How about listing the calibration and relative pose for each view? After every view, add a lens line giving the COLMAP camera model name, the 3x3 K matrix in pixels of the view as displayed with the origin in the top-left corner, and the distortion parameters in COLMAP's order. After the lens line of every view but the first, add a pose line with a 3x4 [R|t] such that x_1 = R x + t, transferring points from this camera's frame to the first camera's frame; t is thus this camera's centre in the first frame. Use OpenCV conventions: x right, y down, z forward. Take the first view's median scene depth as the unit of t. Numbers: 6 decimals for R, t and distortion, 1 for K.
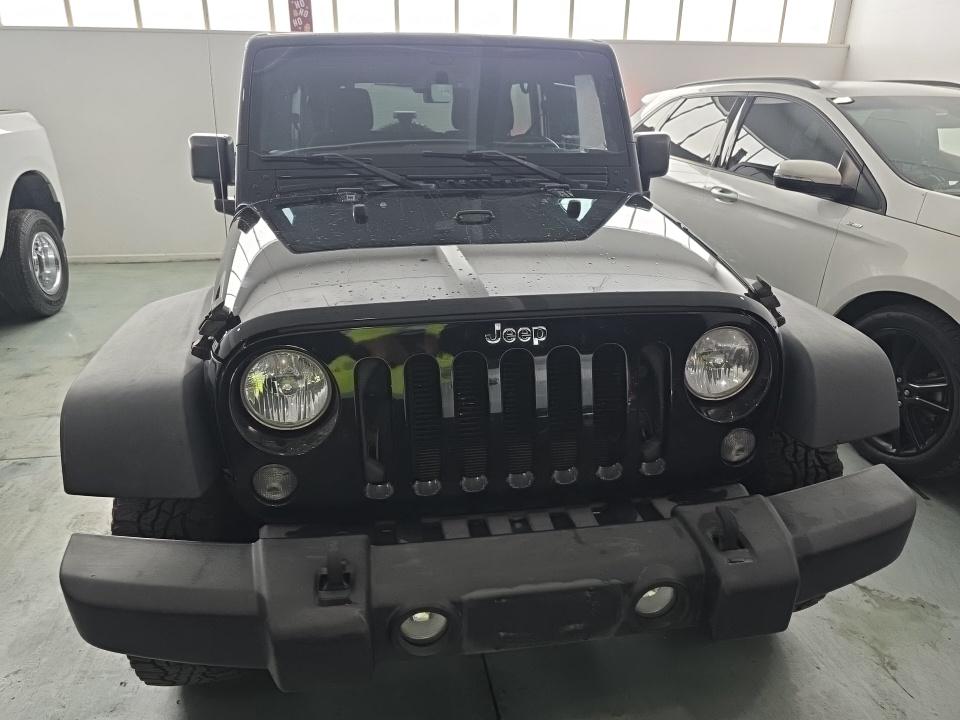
lens RADIAL K [[642.4, 0, 480.0], [0, 642.4, 360.0], [0, 0, 1]] dist [0.007782, 0.002175]
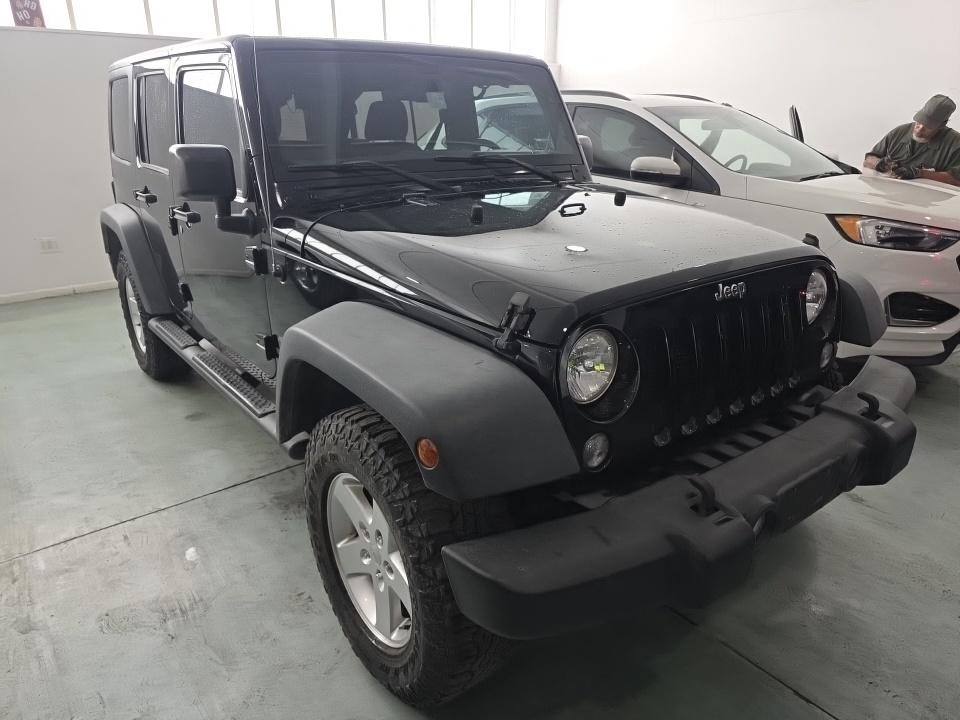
lens RADIAL K [[642.4, 0, 480.0], [0, 642.4, 360.0], [0, 0, 1]] dist [0.007782, 0.002175]
pose [[0.878289, -0.172191, 0.446048, -0.491243], [0.179556, 0.983402, 0.026077, -0.014652], [-0.443135, 0.057187, 0.894629, 0.055341]]
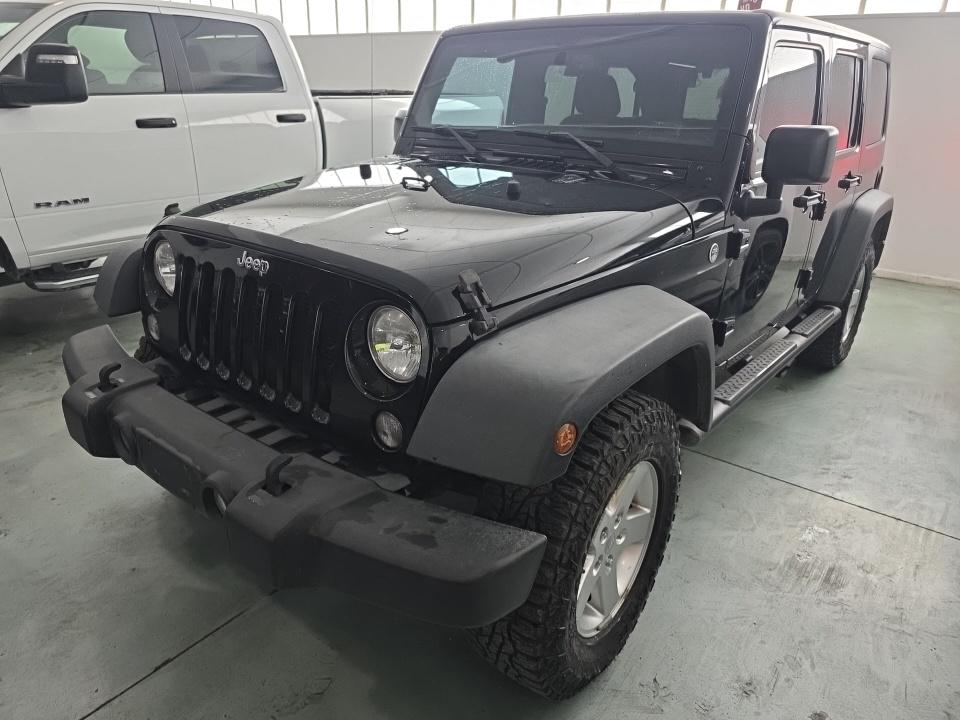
lens RADIAL K [[641.6, 0, 480.3], [0, 641.6, 330.6], [0, 0, 1]] dist [0.009133, 0.001971]
pose [[0.691650, 0.260408, -0.673653, 0.628902], [-0.278613, 0.956742, 0.083784, -0.073427], [0.666330, 0.129739, 0.734283, 0.209262]]
